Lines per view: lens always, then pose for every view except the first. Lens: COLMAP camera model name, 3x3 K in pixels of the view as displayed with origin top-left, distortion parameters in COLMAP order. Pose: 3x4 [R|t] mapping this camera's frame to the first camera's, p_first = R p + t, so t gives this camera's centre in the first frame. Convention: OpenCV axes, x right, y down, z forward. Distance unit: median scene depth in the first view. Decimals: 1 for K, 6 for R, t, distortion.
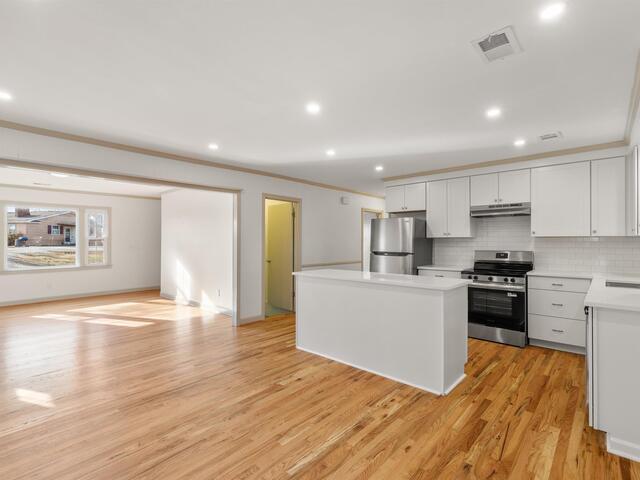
lens RADIAL K [[313.5, 0, 322.3], [0, 313.5, 241.8], [0, 0, 1]] dist [0.003697, 0.000909]
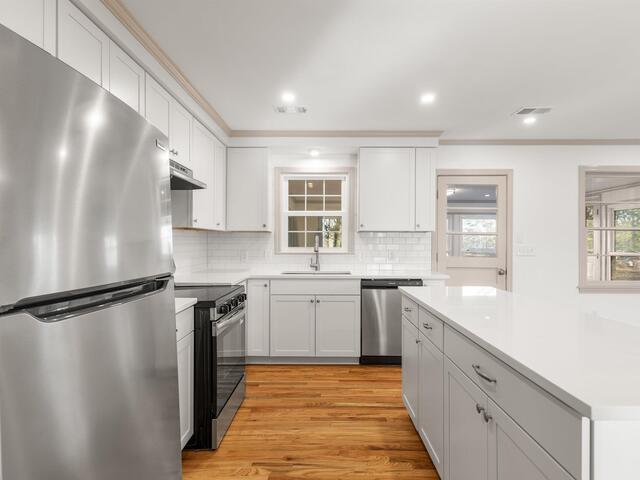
lens RADIAL K [[348.0, 0, 326.1], [0, 348.0, 238.7], [0, 0, 1]] dist [0.004679, -0.000041]
pose [[-0.660346, 0.004826, 0.750946, -0.025193], [-0.001000, 0.999973, -0.007306, 0.013054], [-0.750961, -0.005575, -0.660323, 1.427028]]
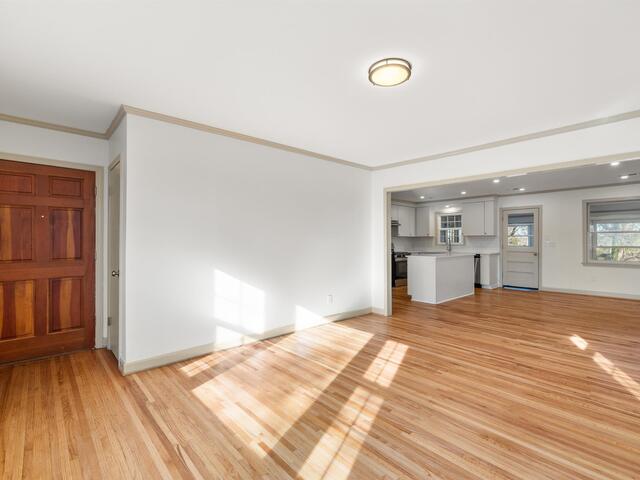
lens RADIAL K [[313.5, 0, 331.7], [0, 313.5, 237.8], [0, 0, 1]] dist [0.003697, 0.000909]
pose [[0.080904, 0.010266, 0.996669, -1.787315], [0.003676, 0.999937, -0.010598, 0.018076], [-0.996715, 0.004521, 0.080861, 1.468678]]
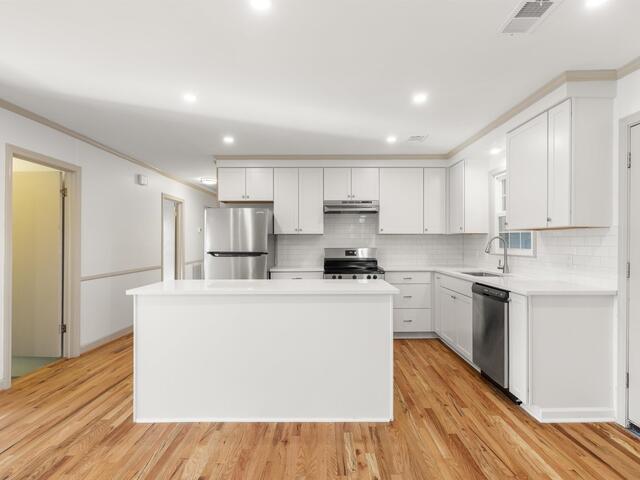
lens RADIAL K [[348.0, 0, 322.9], [0, 348.0, 236.1], [0, 0, 1]] dist [0.004679, -0.000041]
pose [[0.743170, 0.009816, 0.669031, -0.270080], [0.002135, 0.999853, -0.017042, 0.012539], [-0.669099, 0.014093, 0.743039, 0.314739]]
